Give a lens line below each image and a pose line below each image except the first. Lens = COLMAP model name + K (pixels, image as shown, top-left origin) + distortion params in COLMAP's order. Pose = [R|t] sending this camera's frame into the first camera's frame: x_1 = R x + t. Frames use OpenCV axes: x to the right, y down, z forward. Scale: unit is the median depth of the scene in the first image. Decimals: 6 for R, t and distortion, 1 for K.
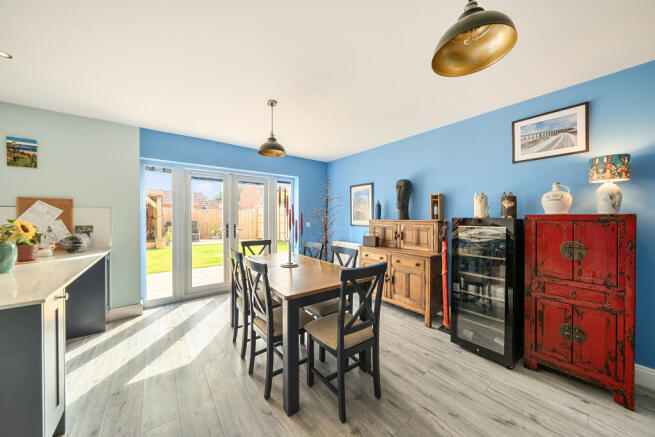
lens RADIAL K [[230.2, 0, 331.5], [0, 230.2, 218.4], [0, 0, 1]] dist [-0.001612, -0.000273]
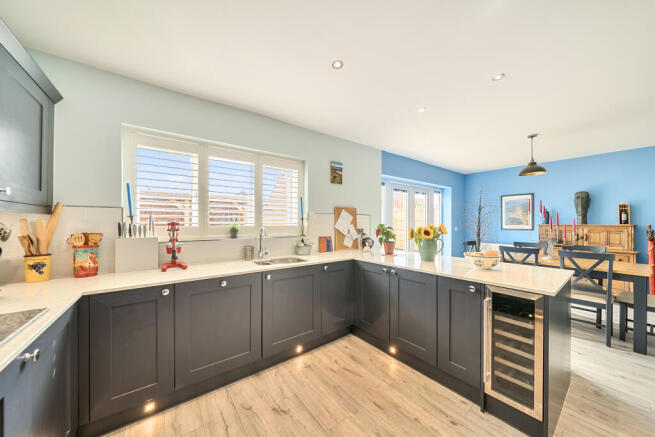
lens RADIAL K [[233.9, 0, 329.6], [0, 233.9, 222.3], [0, 0, 1]] dist [-0.001122, -0.000148]
pose [[0.999961, 0.001925, -0.008607, -1.104130], [-0.001961, 0.999989, -0.004174, 0.001917], [0.008599, 0.004191, 0.999954, -0.275274]]
